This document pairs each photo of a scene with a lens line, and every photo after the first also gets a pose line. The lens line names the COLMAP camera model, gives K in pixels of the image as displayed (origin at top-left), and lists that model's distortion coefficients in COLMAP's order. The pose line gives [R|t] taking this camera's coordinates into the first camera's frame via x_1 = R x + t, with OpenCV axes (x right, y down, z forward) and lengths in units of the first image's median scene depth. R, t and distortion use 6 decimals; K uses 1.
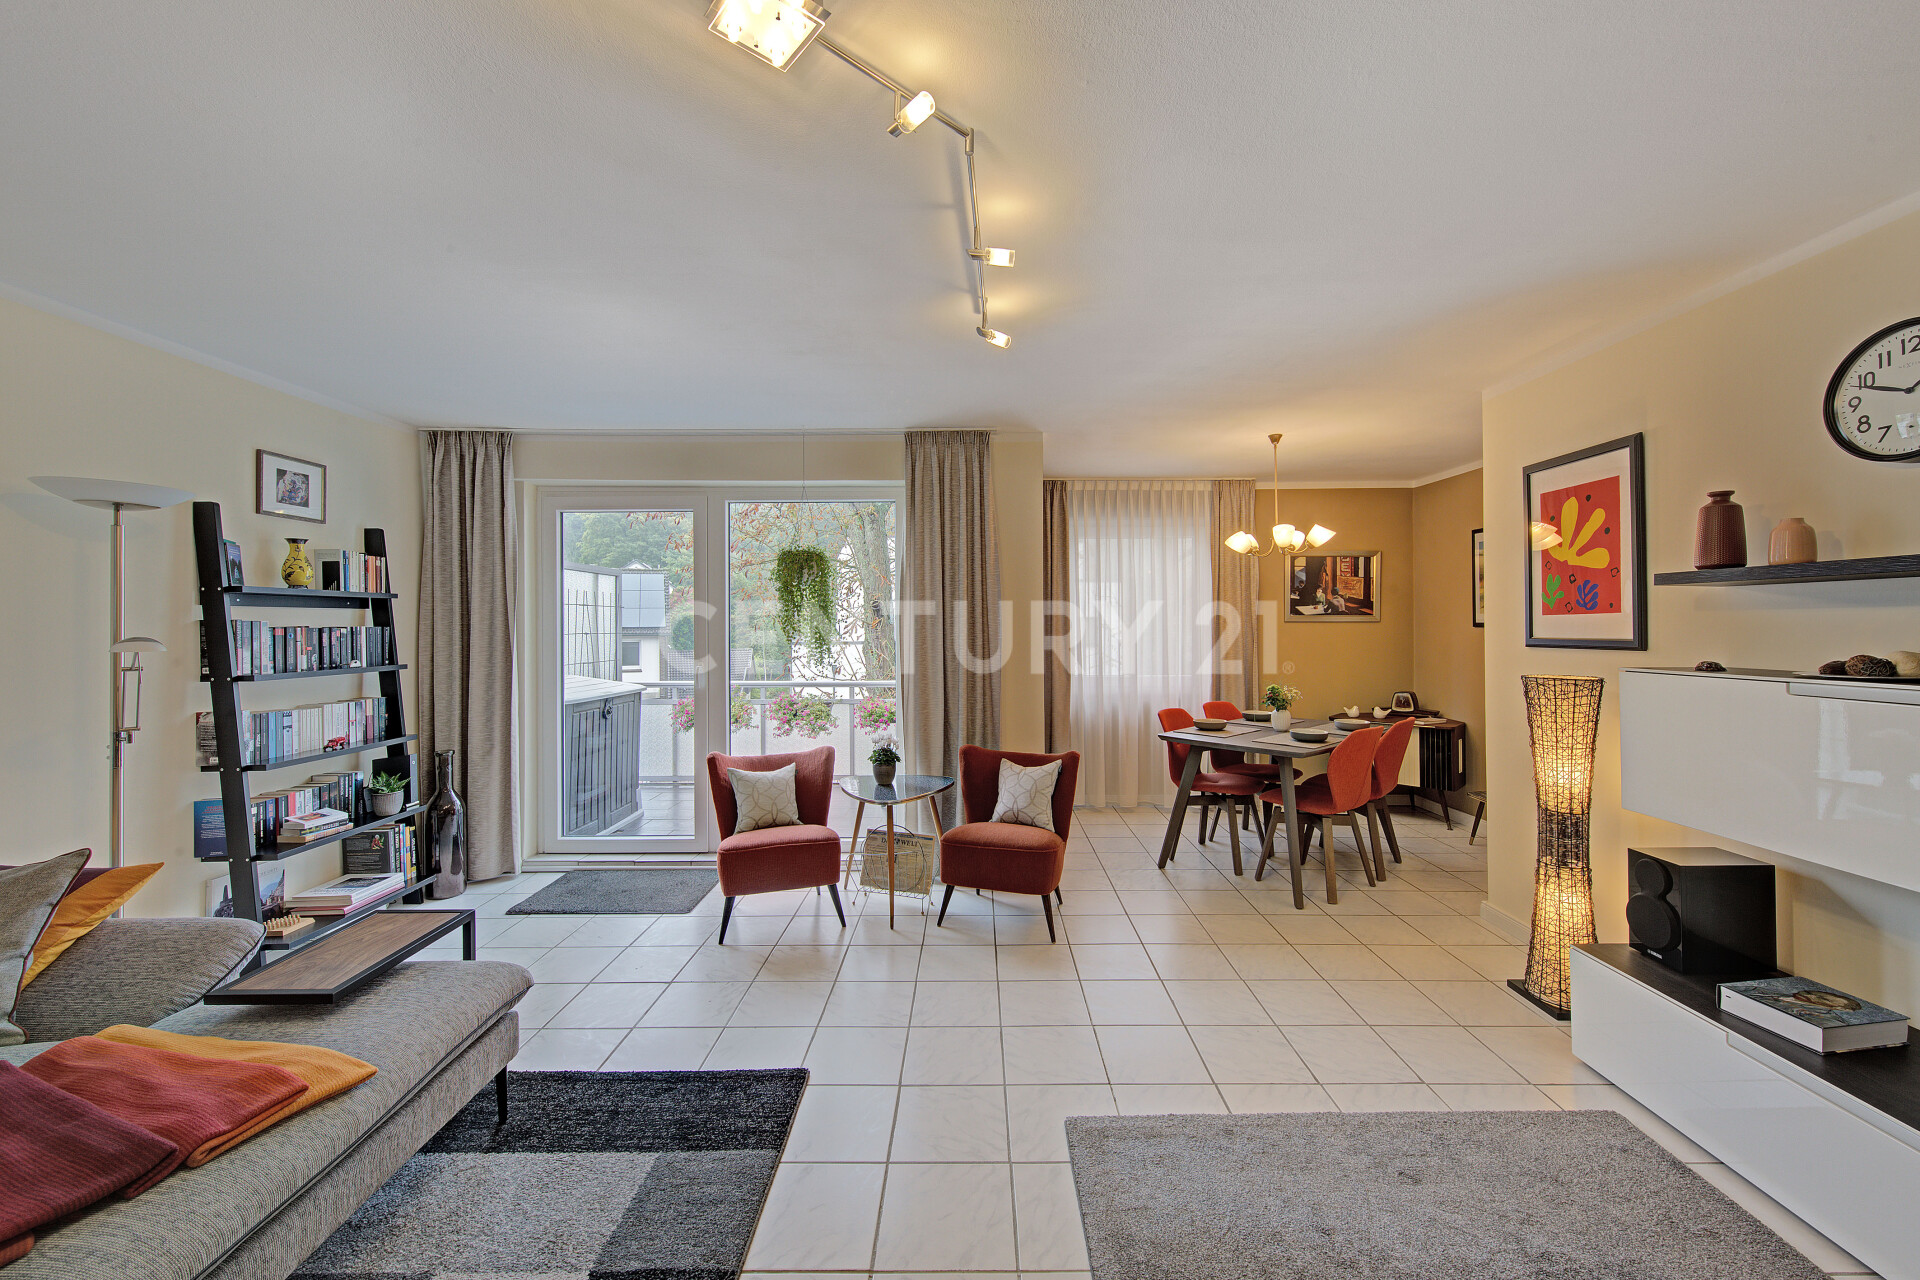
lens RADIAL K [[812.7, 0, 965.9], [0, 812.7, 617.6], [0, 0, 1]] dist [-0.015854, 0.000356]
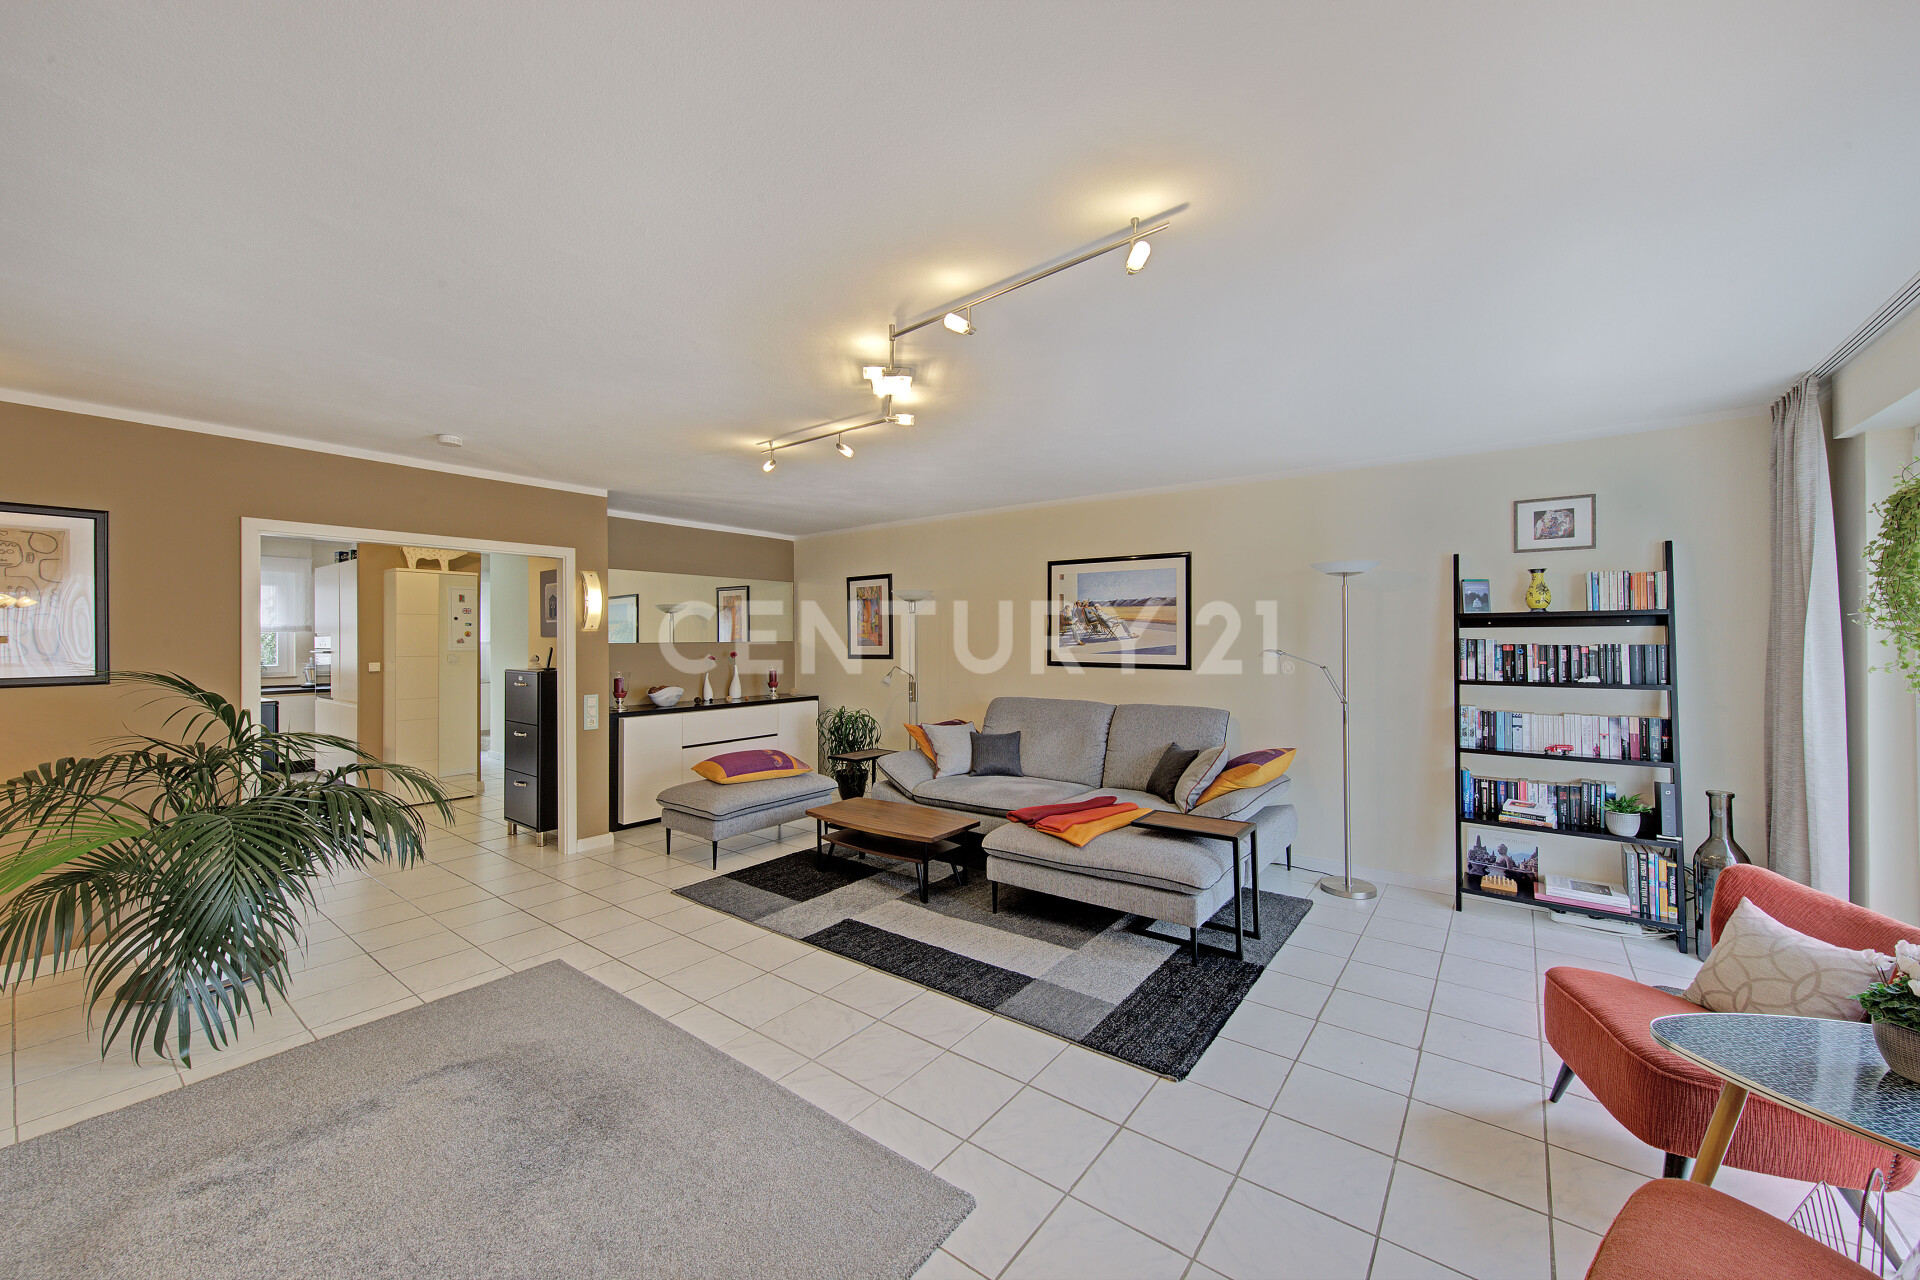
lens RADIAL K [[785.8, 0, 1002.3], [0, 785.8, 636.7], [0, 0, 1]] dist [0.007383, -0.000754]
pose [[-0.610352, 0.003964, -0.792120, 0.441114], [0.011671, 0.999924, -0.003989, -0.002858], [0.792044, -0.011680, -0.610352, 0.852326]]
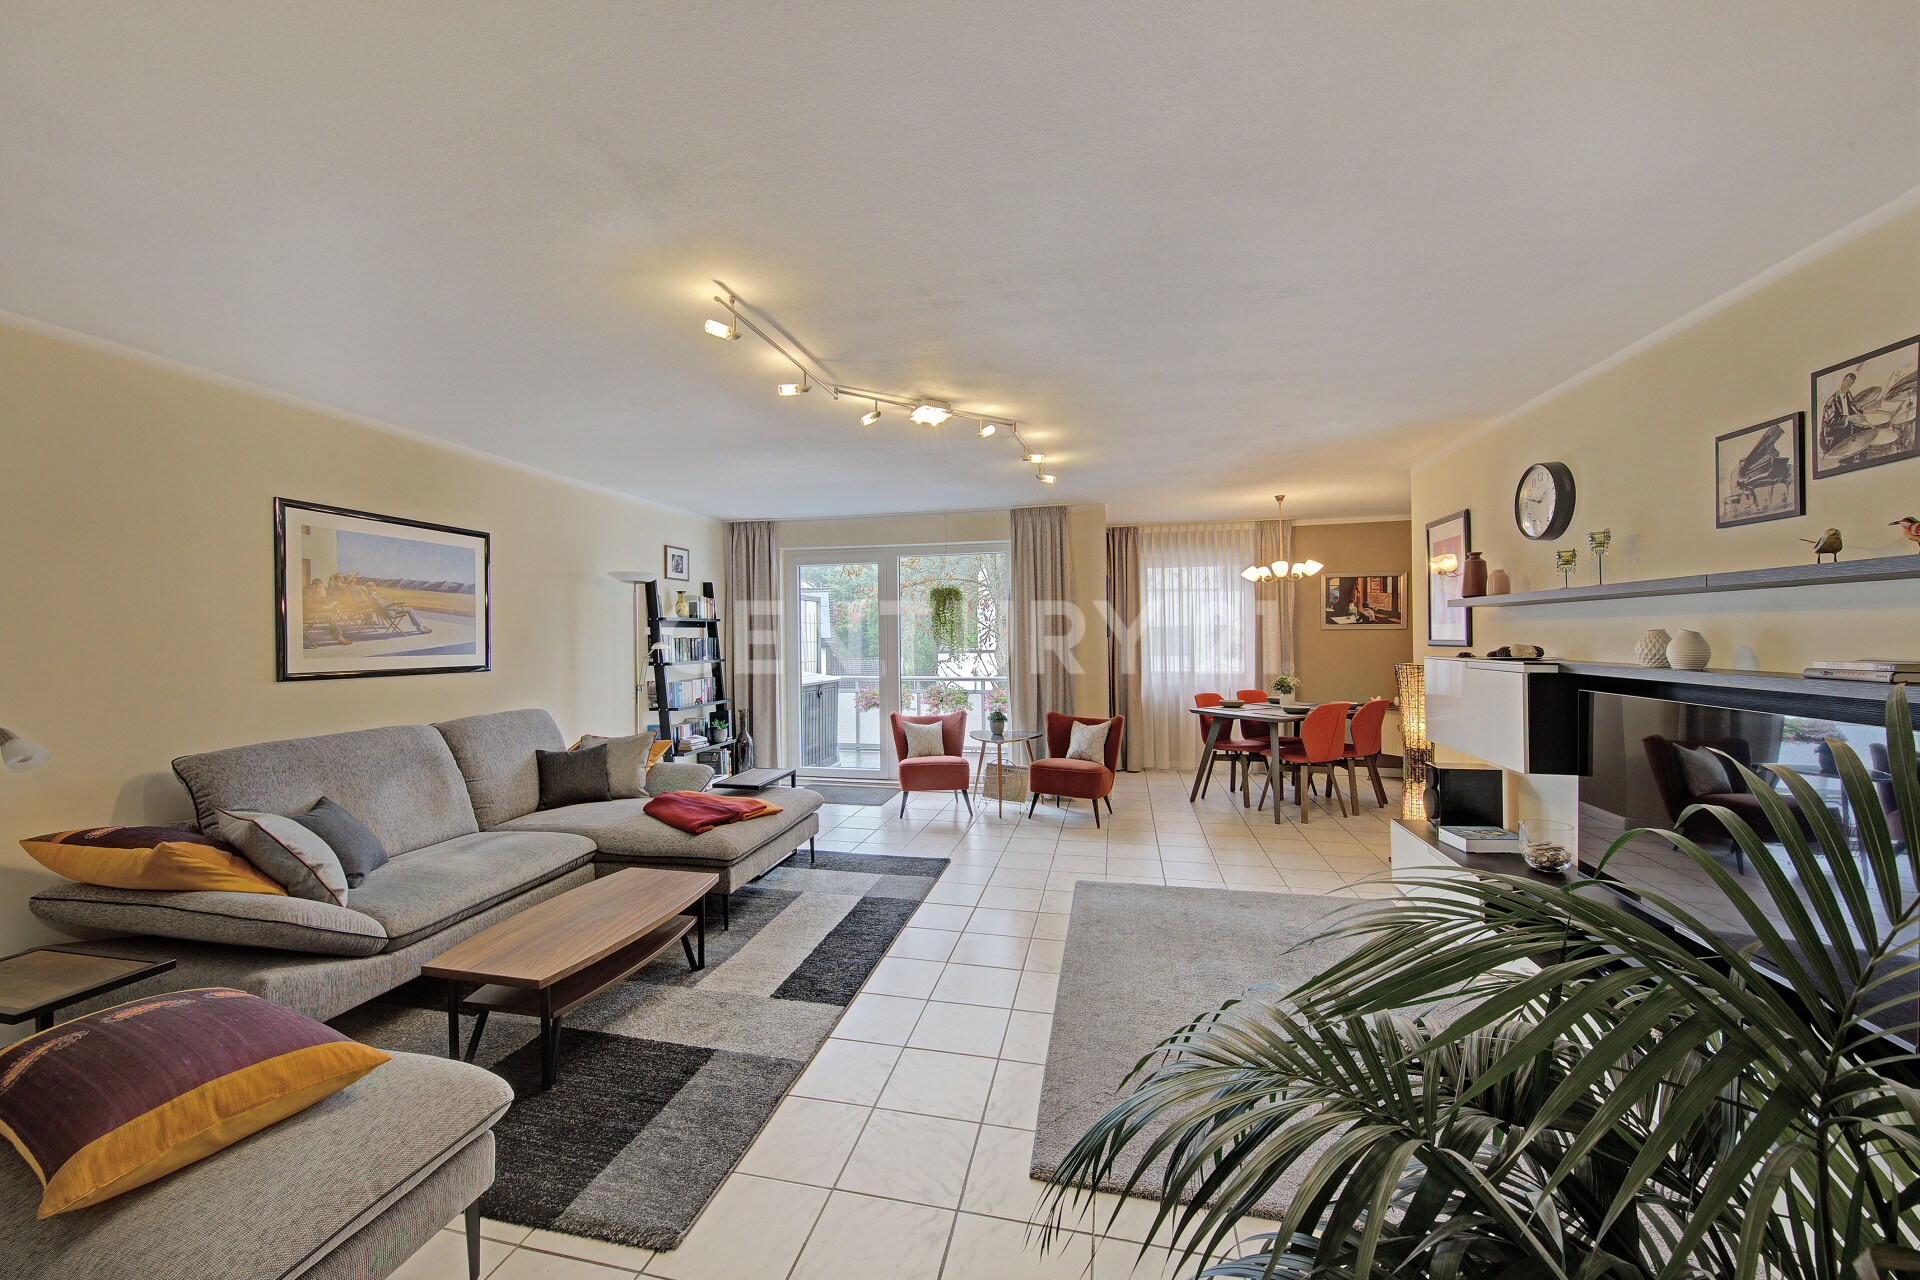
lens RADIAL K [[785.8, 0, 915.4], [0, 785.8, 645.9], [0, 0, 1]] dist [0.007383, -0.000754]
pose [[0.971807, -0.004037, -0.235743, 0.106120], [0.009344, 0.999727, 0.021400, -0.002843], [0.235592, -0.023000, 0.971580, -0.523823]]
